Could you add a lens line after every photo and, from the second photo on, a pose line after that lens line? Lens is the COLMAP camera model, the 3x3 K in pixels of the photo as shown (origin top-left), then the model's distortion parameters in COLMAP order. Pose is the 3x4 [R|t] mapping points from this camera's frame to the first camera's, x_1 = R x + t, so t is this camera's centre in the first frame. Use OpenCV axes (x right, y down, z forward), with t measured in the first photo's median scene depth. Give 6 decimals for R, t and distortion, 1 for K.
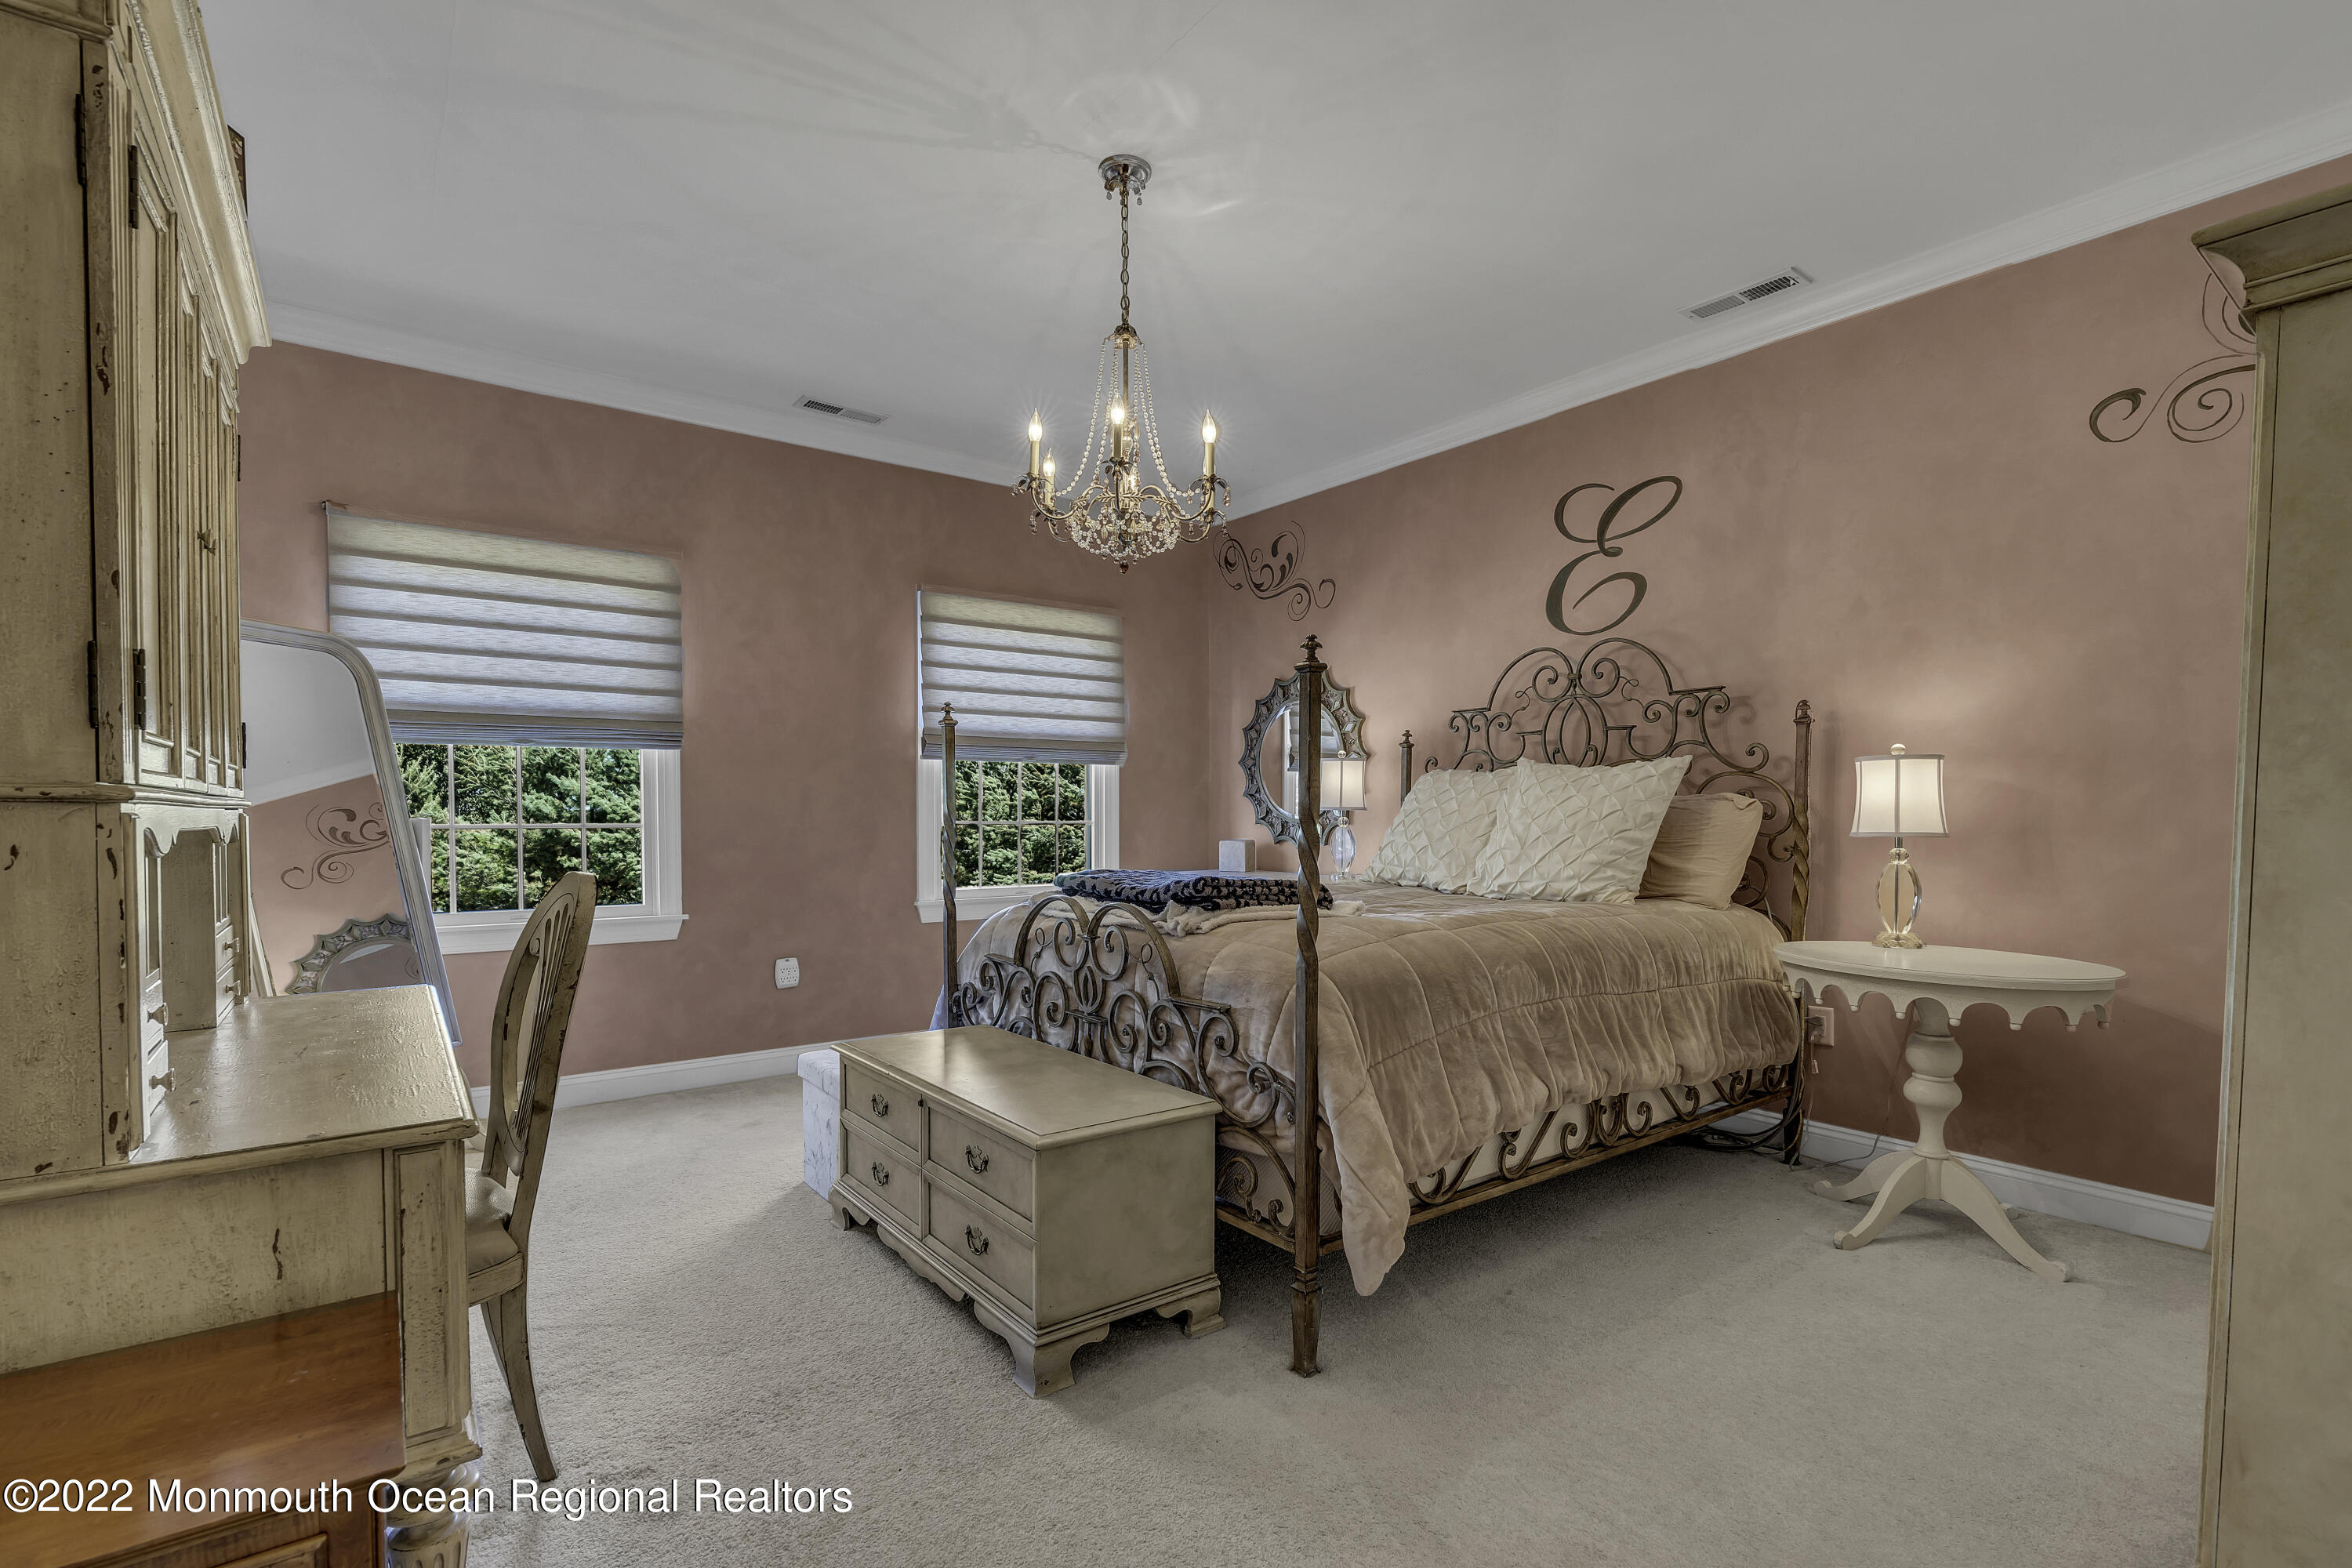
lens RADIAL K [[1079.4, 0, 1165.5], [0, 1079.4, 839.5], [0, 0, 1]] dist [-0.004408, 0.000018]
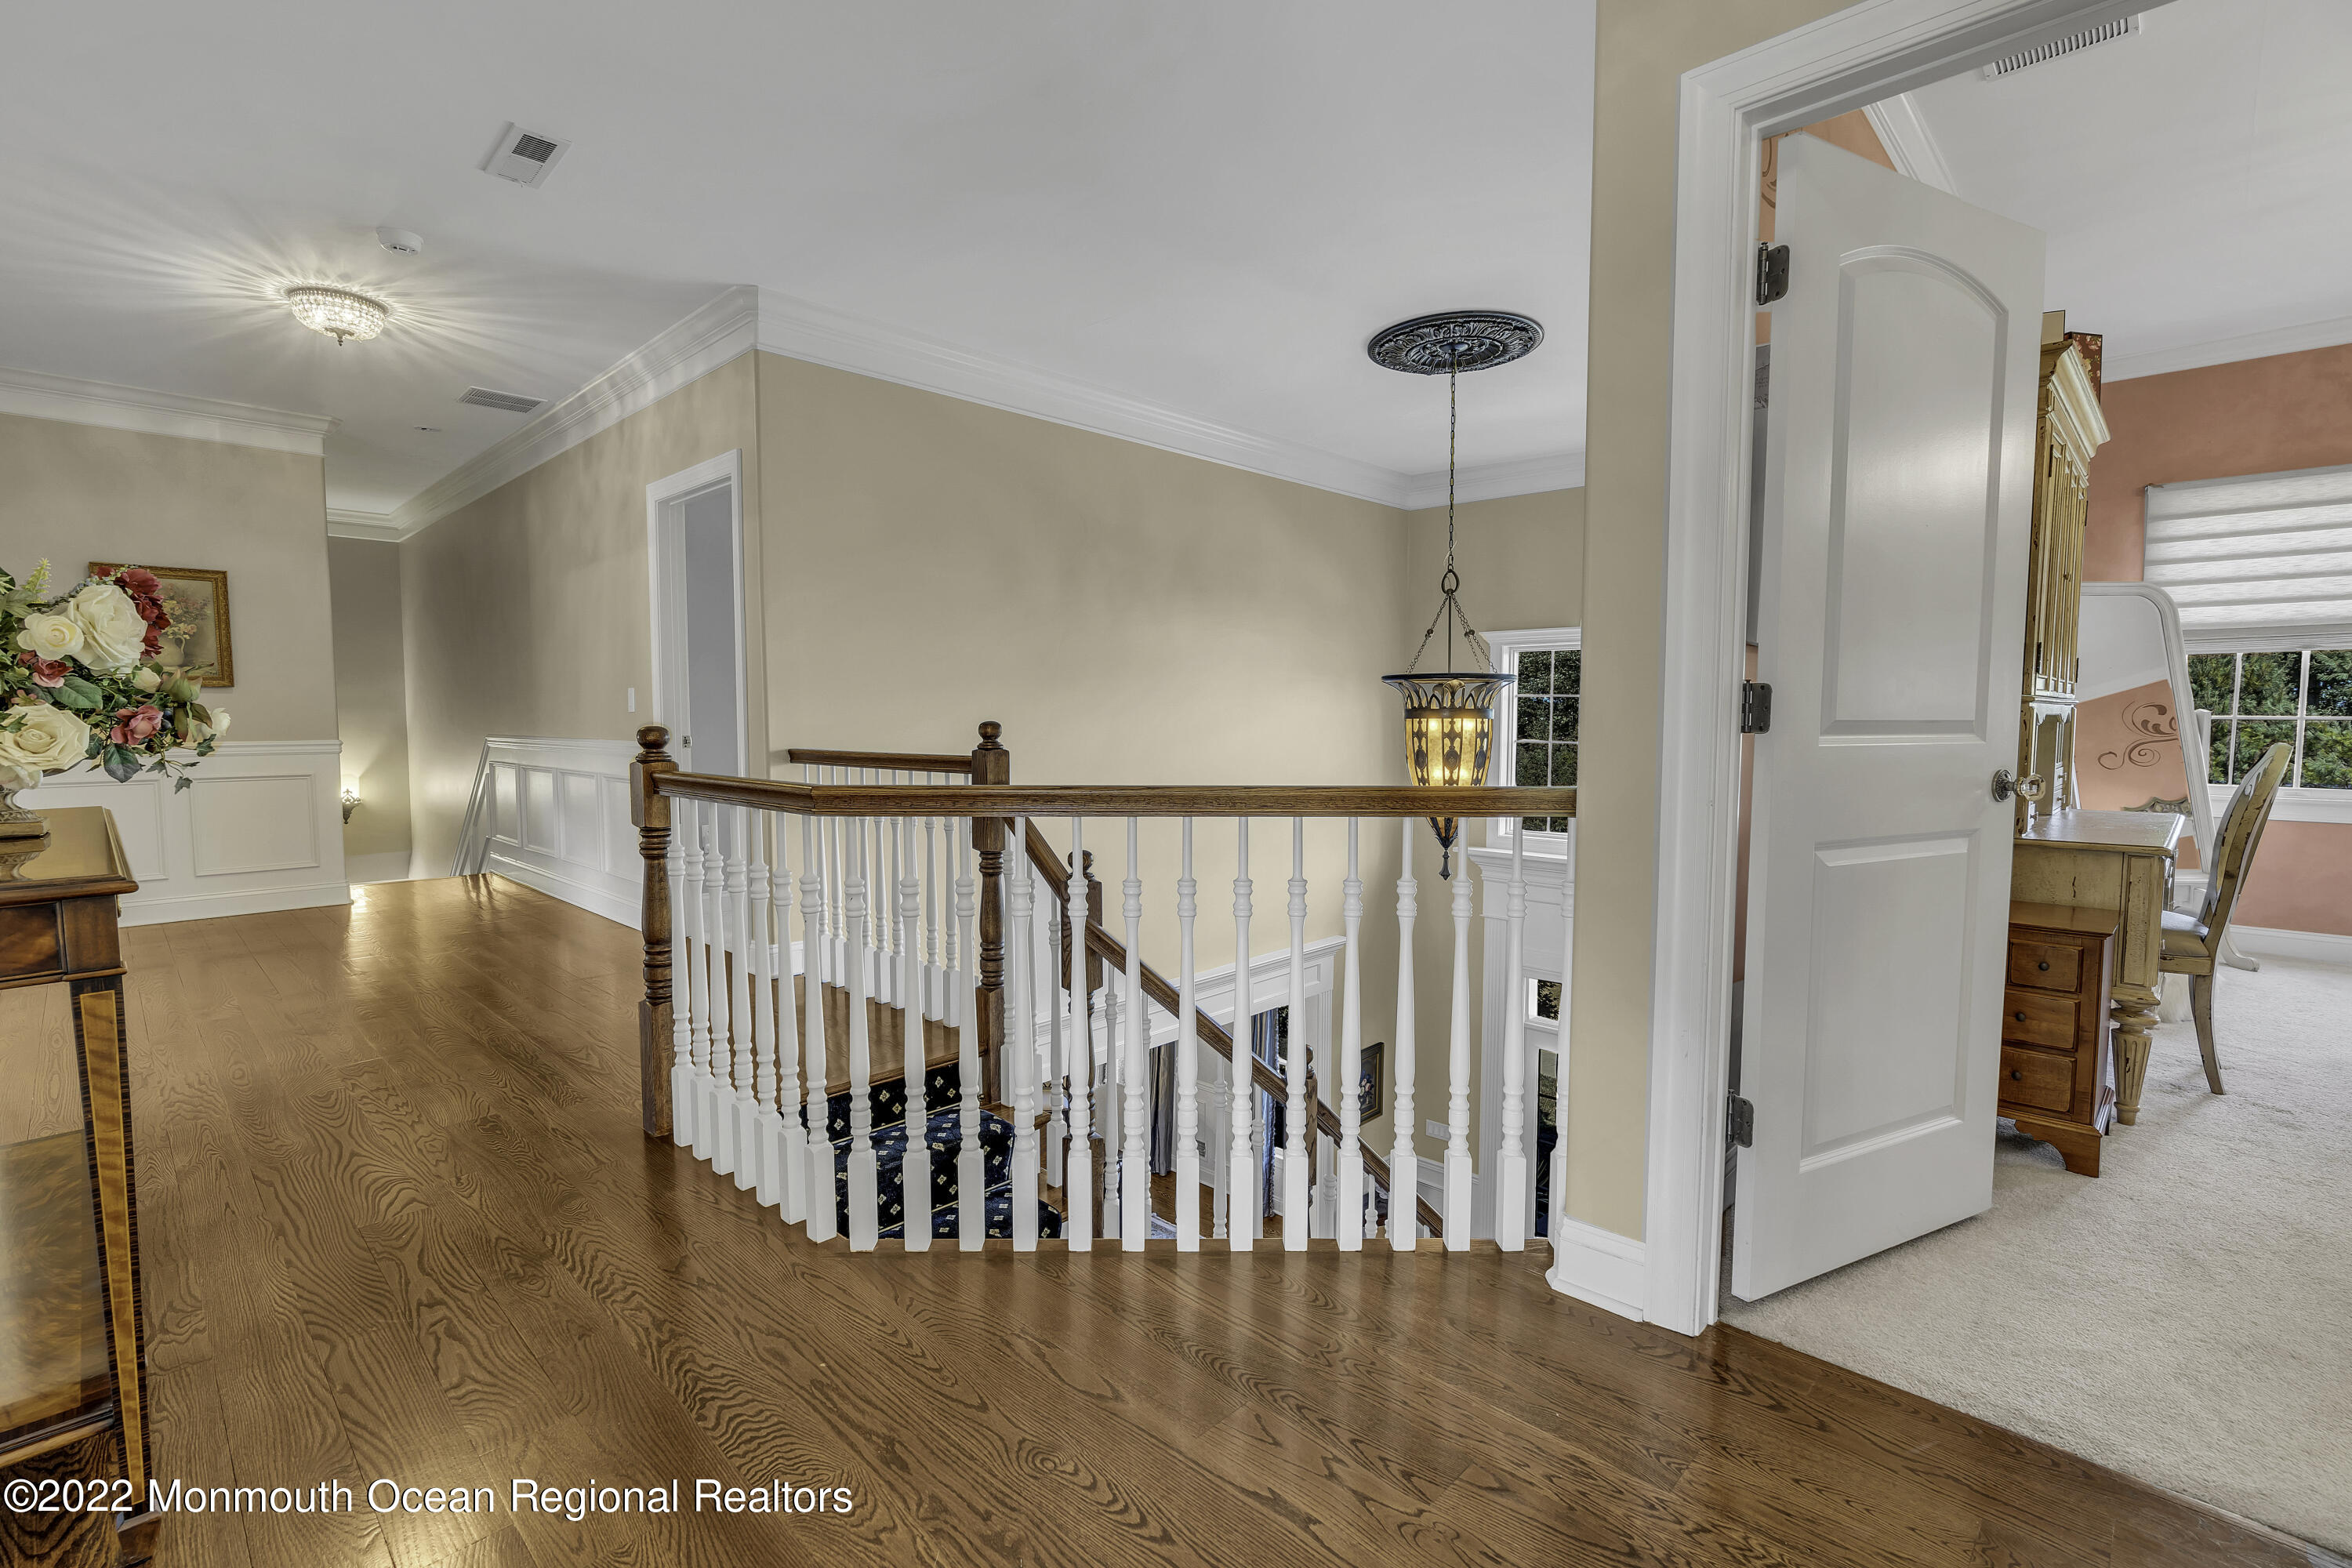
lens RADIAL K [[1079.4, 0, 1173.9], [0, 1079.4, 784.3], [0, 0, 1]] dist [-0.004408, 0.000018]
pose [[0.168651, 0.069263, -0.983239, 0.738662], [-0.023987, 0.997521, 0.066155, 0.023476], [0.985384, 0.012428, 0.169894, -0.871117]]
